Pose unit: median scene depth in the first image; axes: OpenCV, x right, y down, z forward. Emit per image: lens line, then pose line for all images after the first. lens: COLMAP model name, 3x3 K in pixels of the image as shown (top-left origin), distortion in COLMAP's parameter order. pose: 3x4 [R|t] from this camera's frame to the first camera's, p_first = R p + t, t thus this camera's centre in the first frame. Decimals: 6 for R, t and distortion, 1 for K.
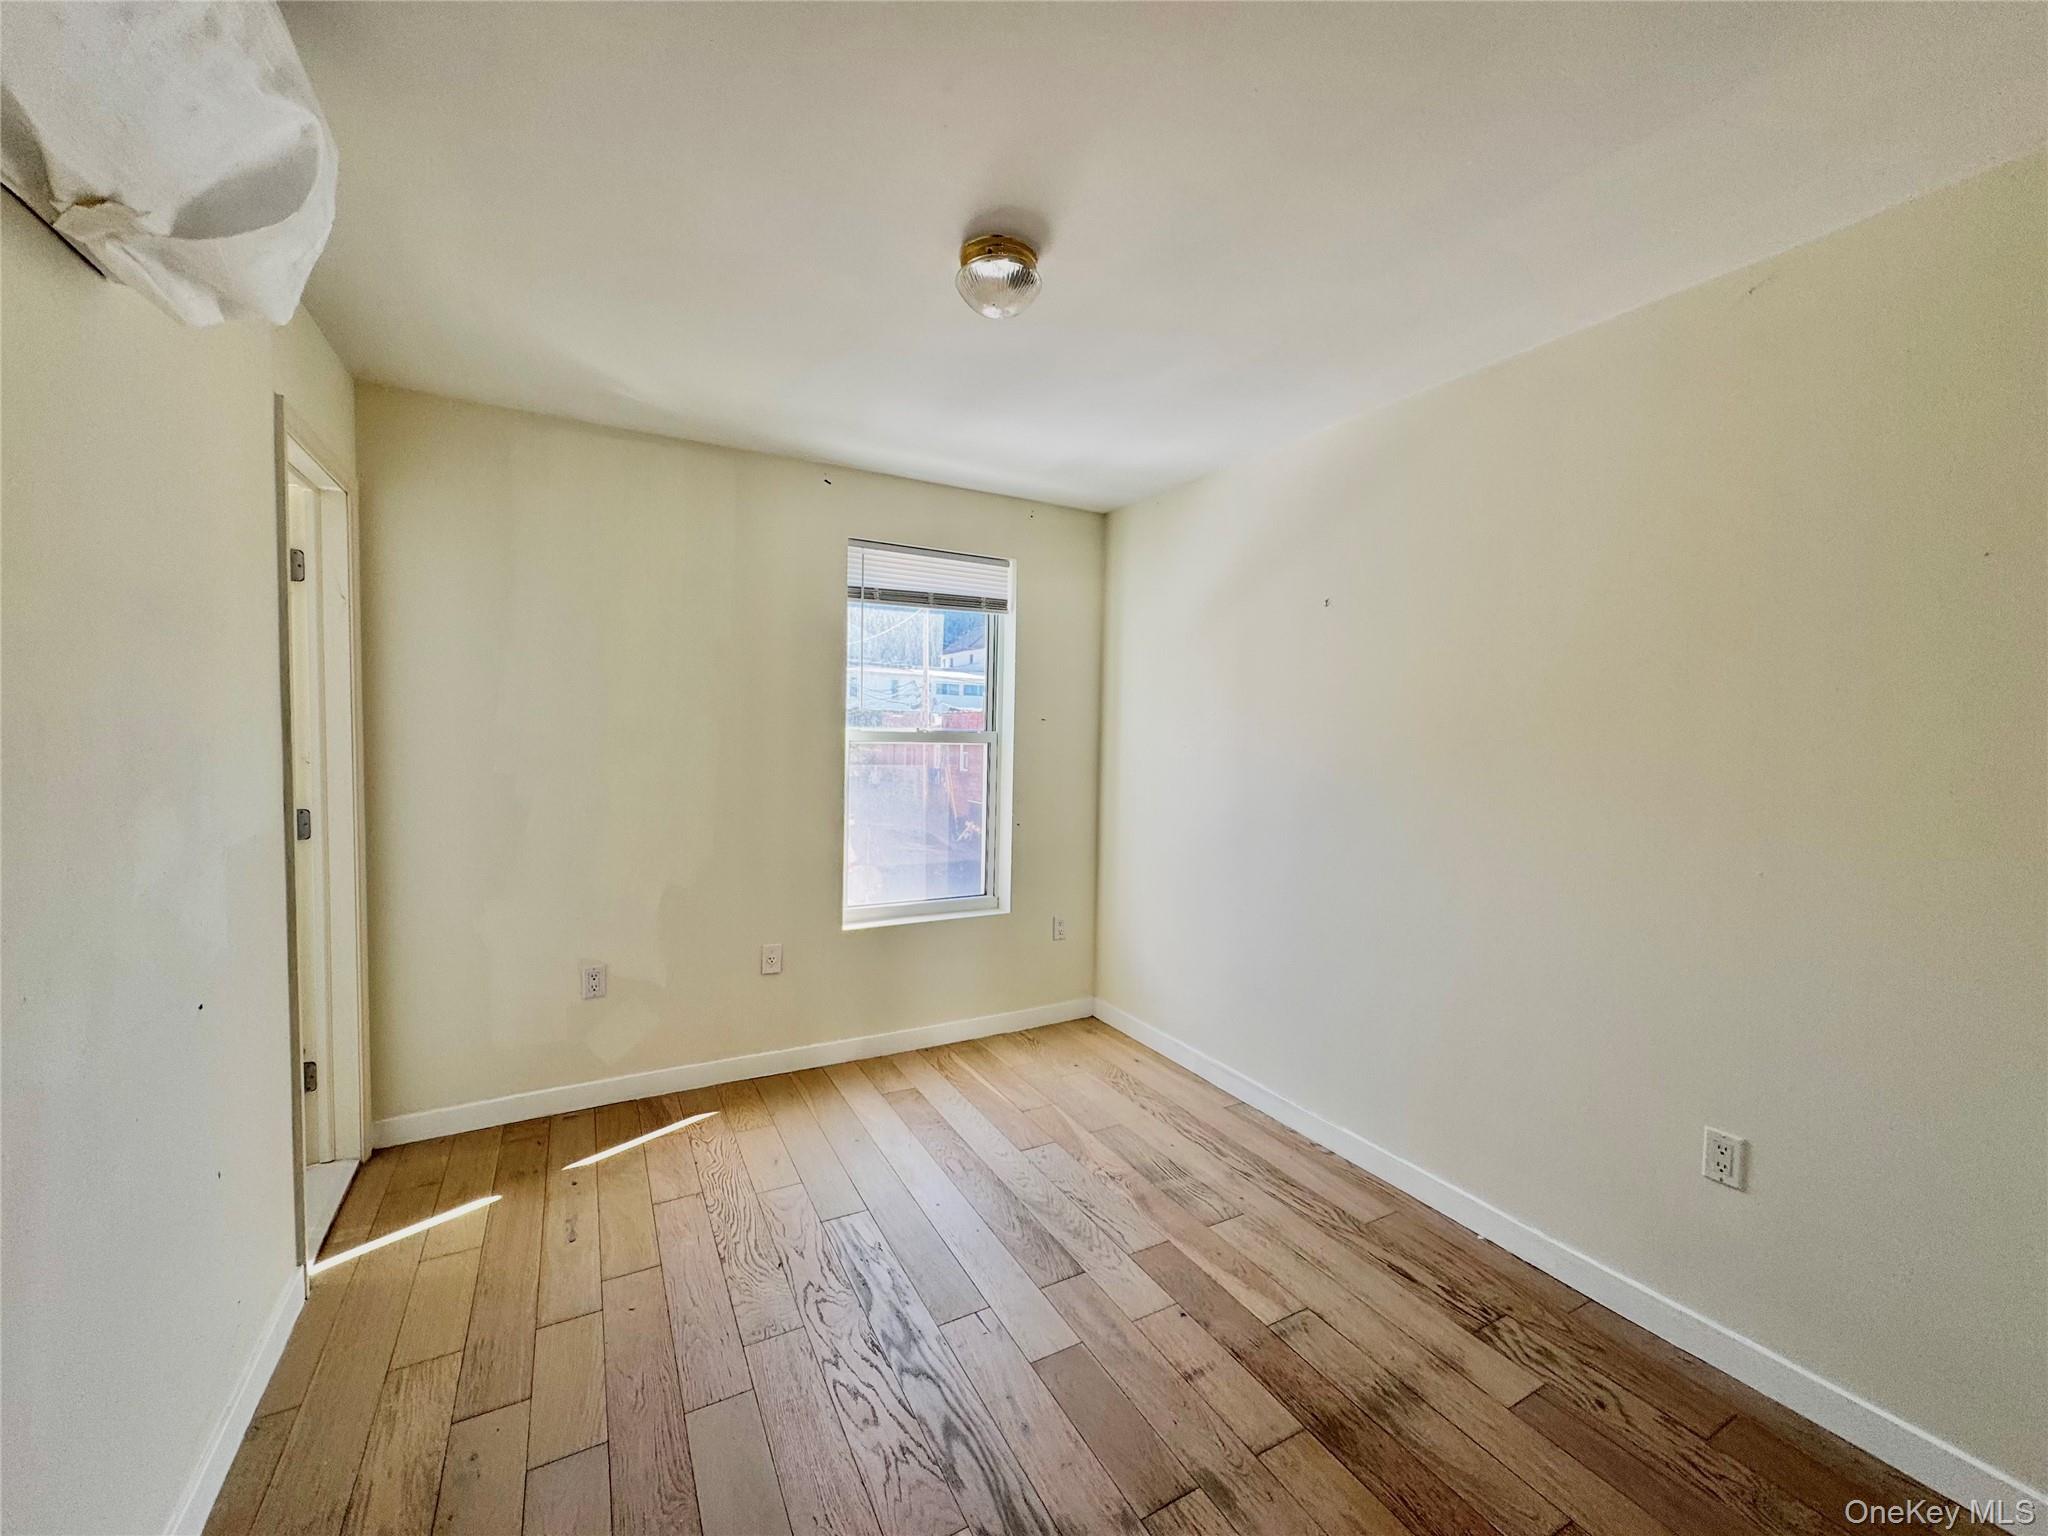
lens RADIAL K [[818.3, 0, 1023.3], [0, 818.3, 767.4], [0, 0, 1]] dist [-0.000112, -0.000046]
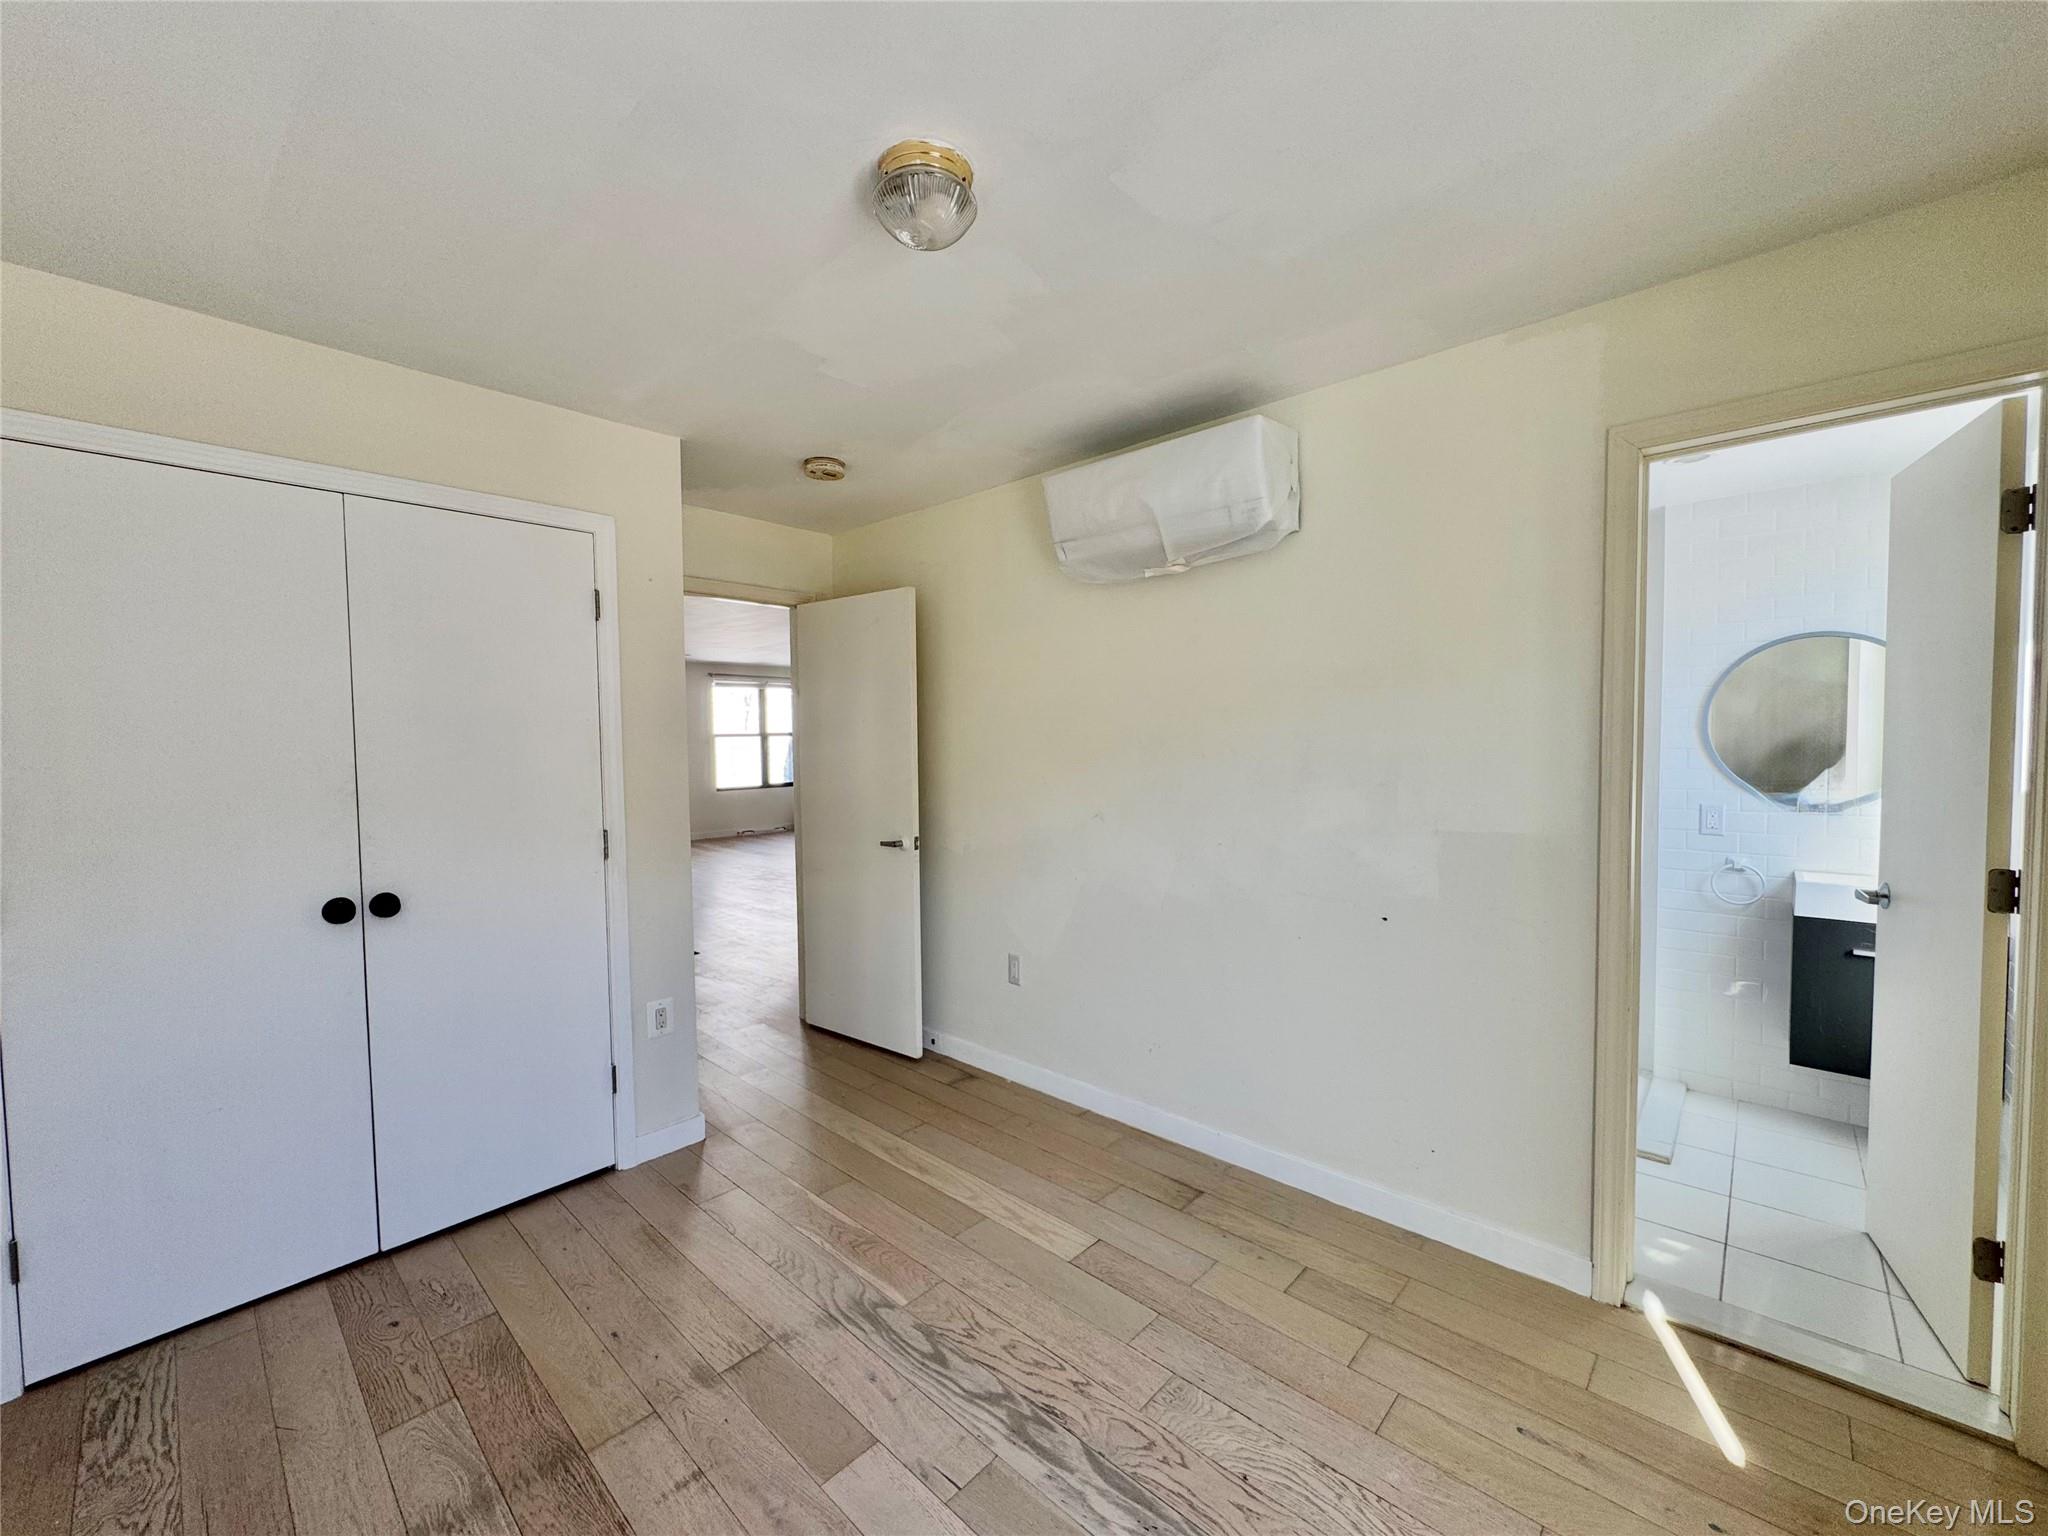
lens RADIAL K [[818.3, 0, 1025.1], [0, 818.3, 770.3], [0, 0, 1]] dist [-0.000112, -0.000046]
pose [[-0.948739, 0.004487, -0.316029, 0.142392], [-0.022035, 0.996527, 0.080300, -0.094083], [0.315292, 0.083147, -0.945345, 1.898854]]
